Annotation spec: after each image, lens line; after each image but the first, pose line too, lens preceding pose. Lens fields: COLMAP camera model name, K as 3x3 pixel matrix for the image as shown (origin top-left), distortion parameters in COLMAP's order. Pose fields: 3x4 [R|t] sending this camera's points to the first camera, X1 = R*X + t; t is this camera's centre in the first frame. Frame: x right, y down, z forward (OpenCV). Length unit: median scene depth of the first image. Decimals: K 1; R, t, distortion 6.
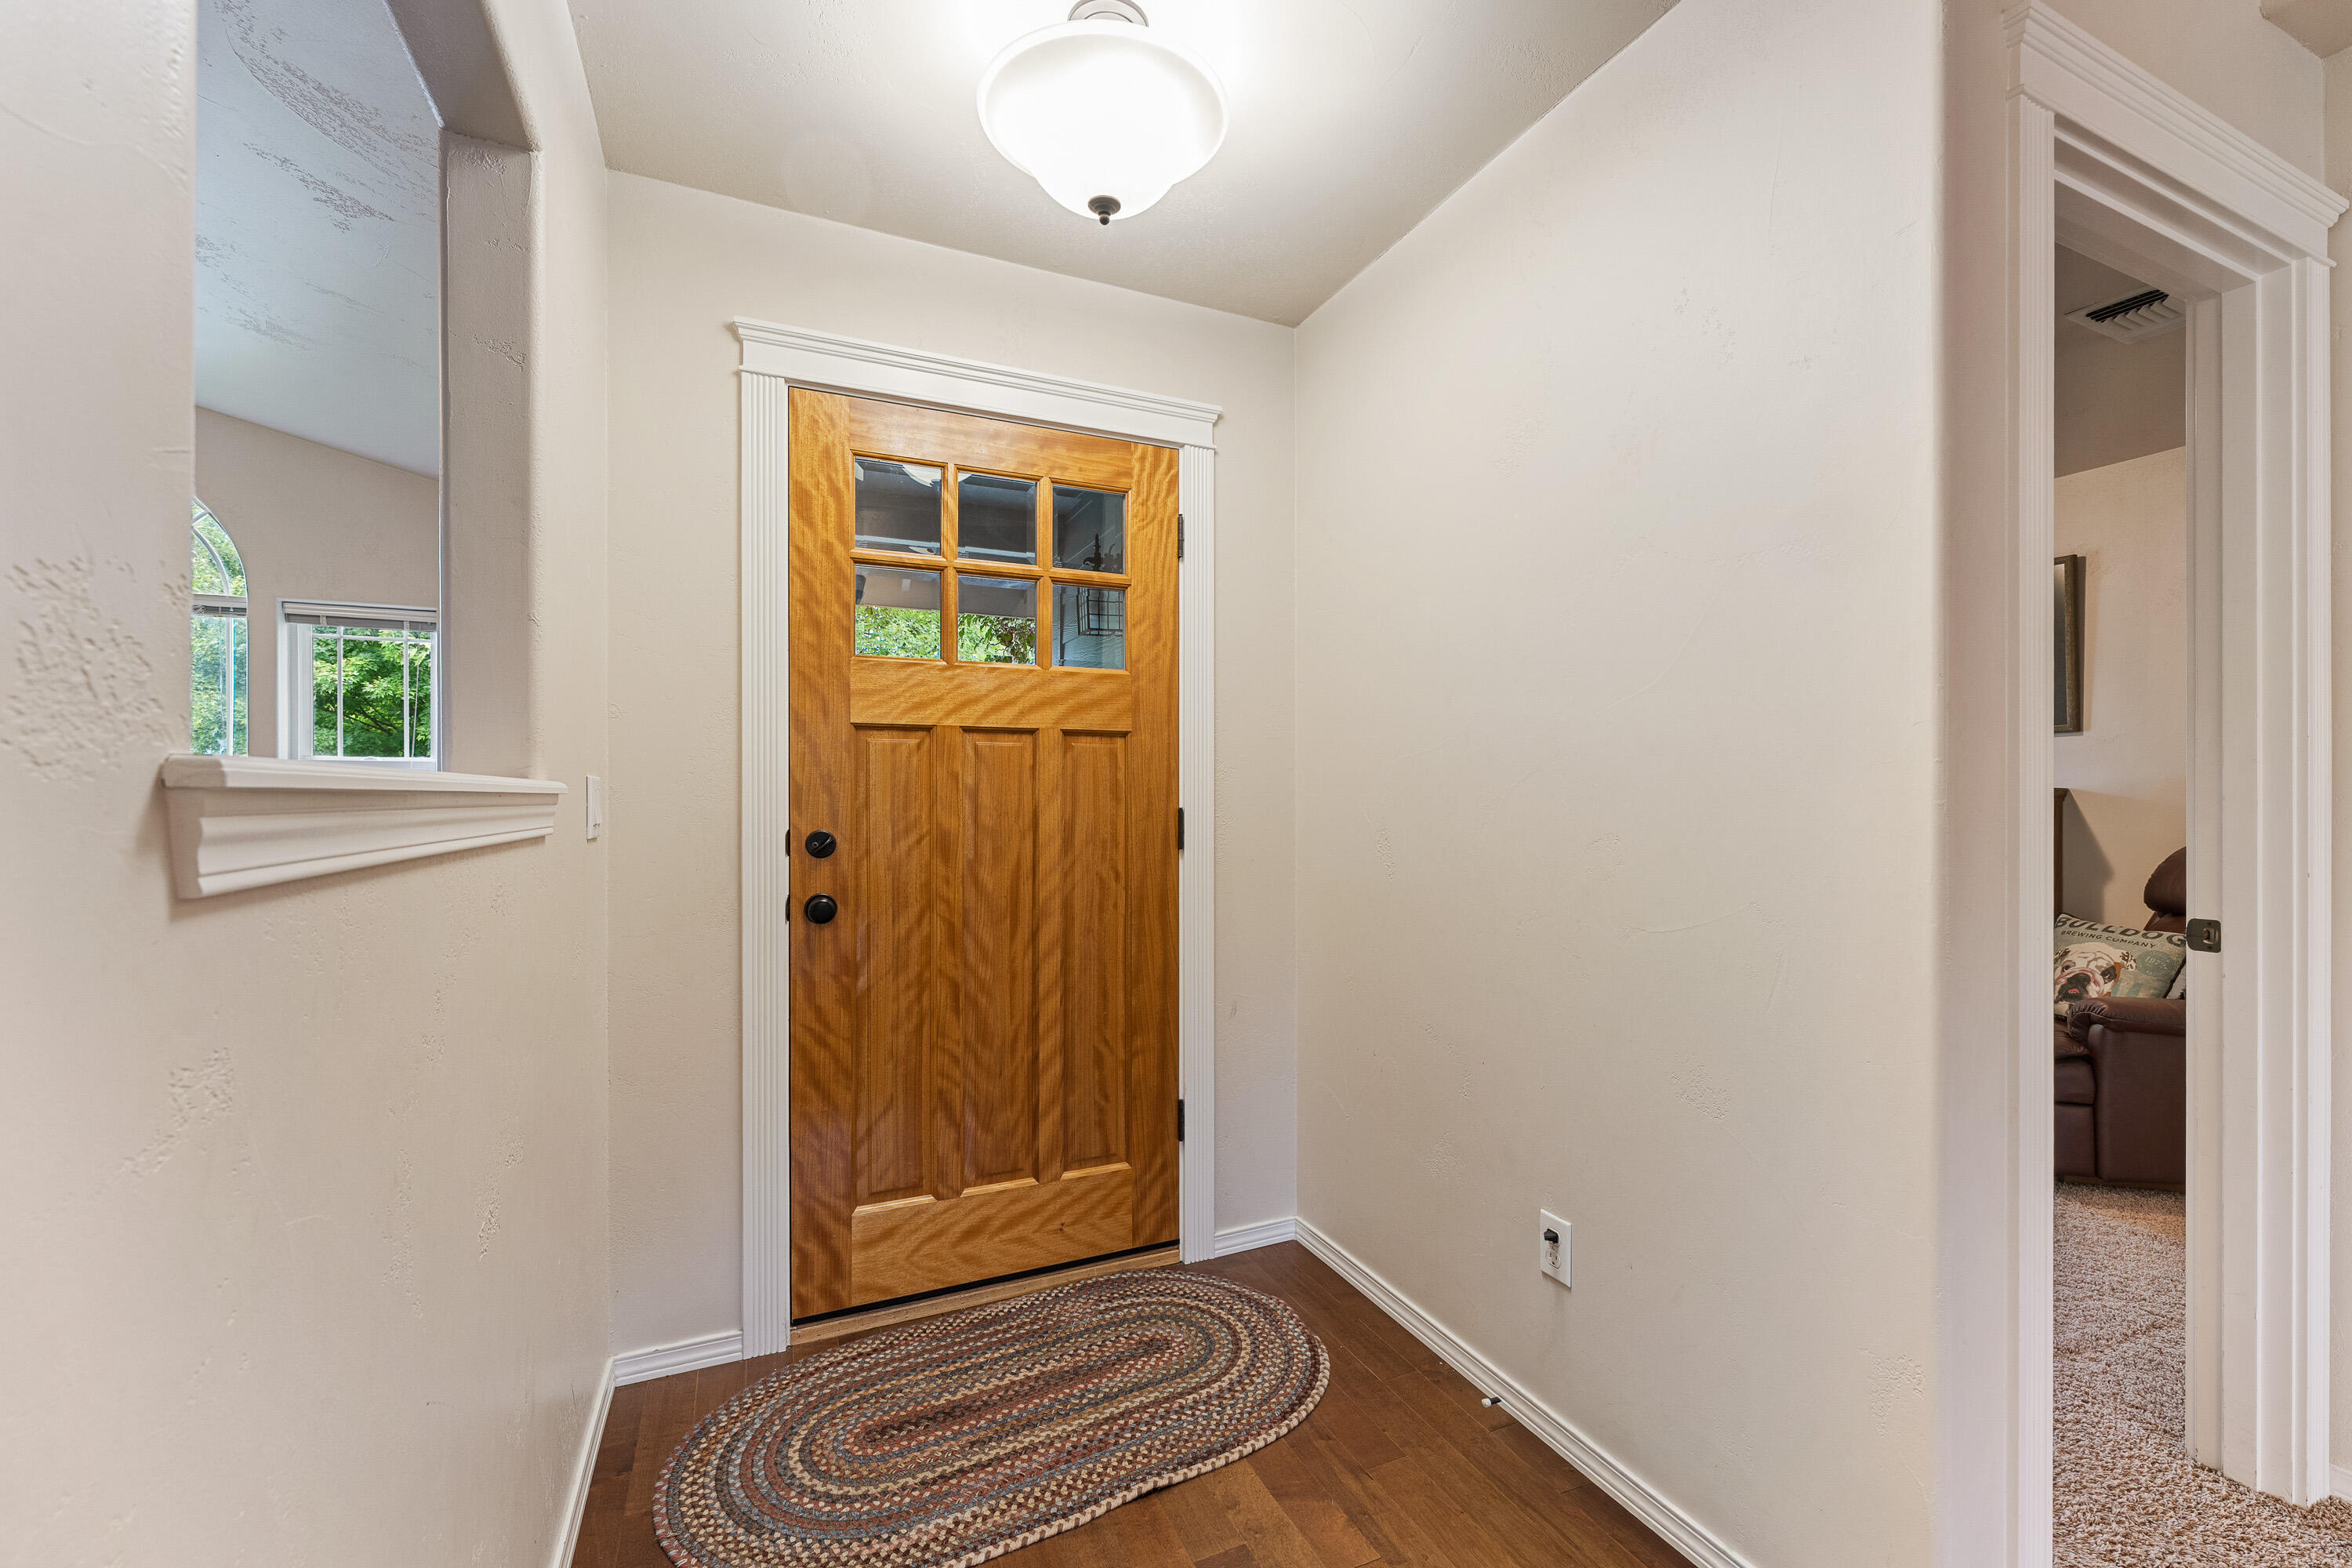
lens RADIAL K [[968.5, 0, 1176.7], [0, 968.5, 793.9], [0, 0, 1]] dist [0.001464, -0.001062]
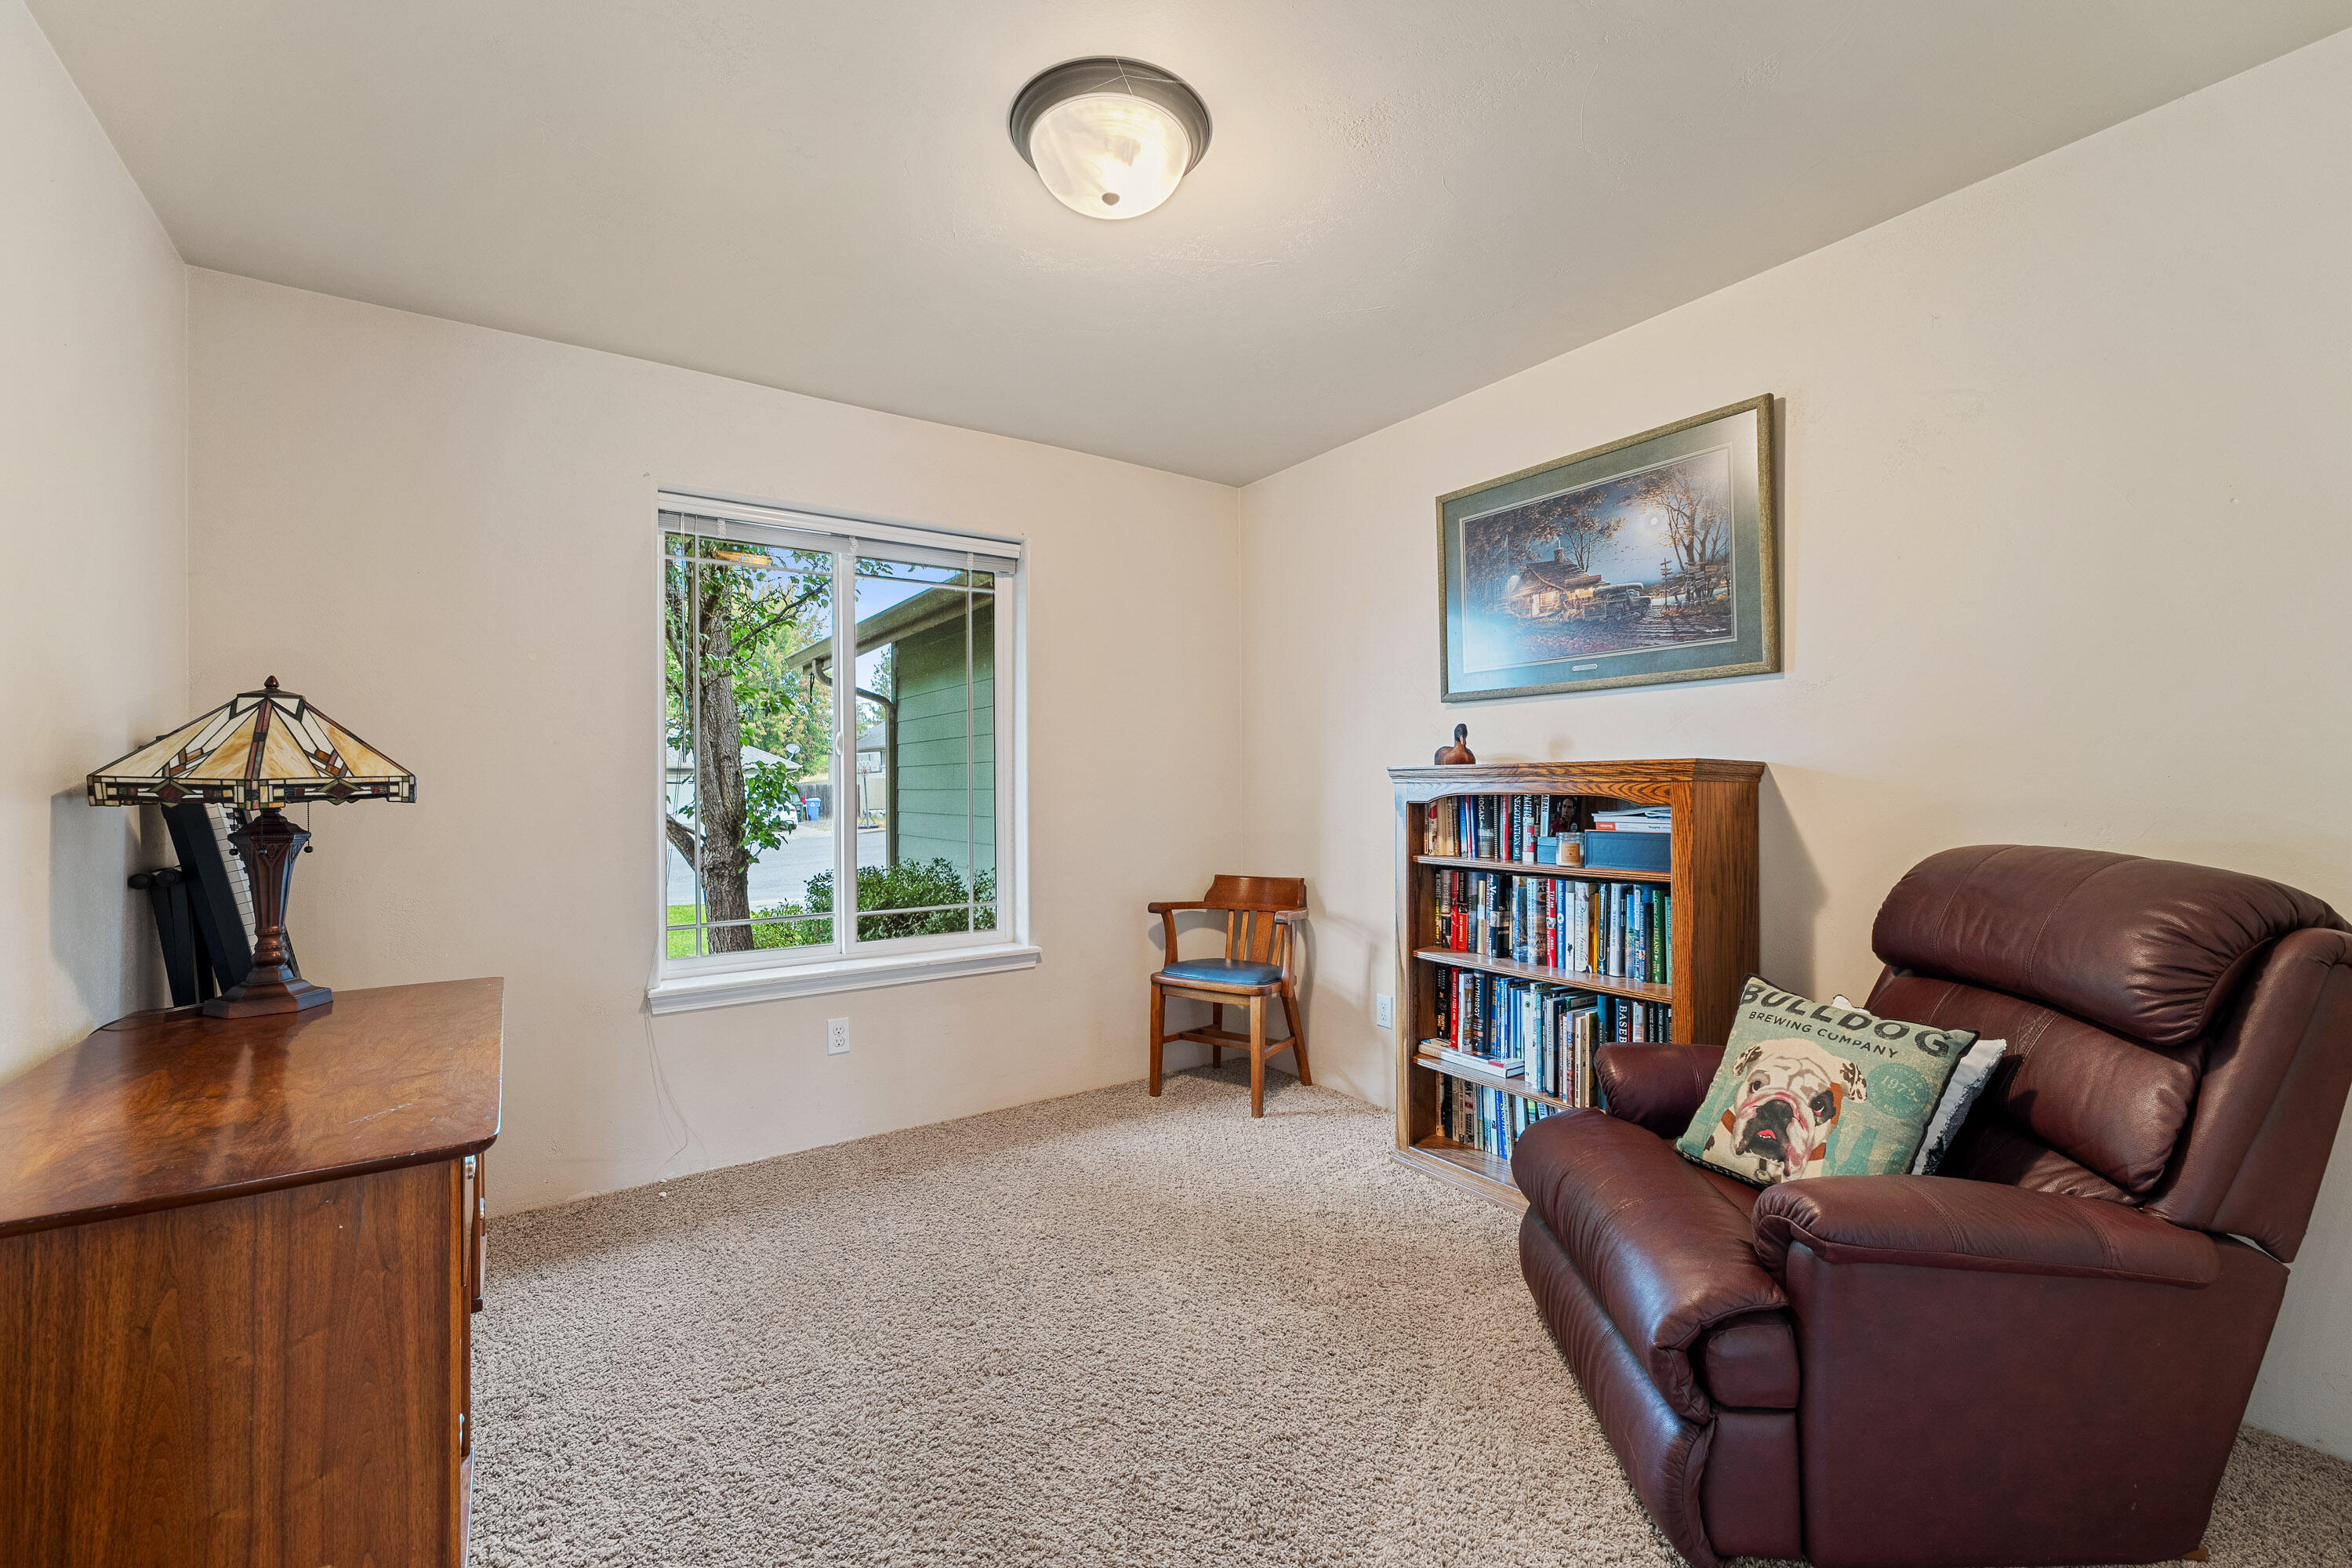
lens RADIAL K [[968.5, 0, 1181.4], [0, 968.5, 779.9], [0, 0, 1]] dist [0.001464, -0.001062]
pose [[0.983093, -0.006486, 0.182994, 0.514470], [0.006734, 0.999977, -0.000732, 0.003755], [-0.182985, 0.001952, 0.983114, 0.535656]]
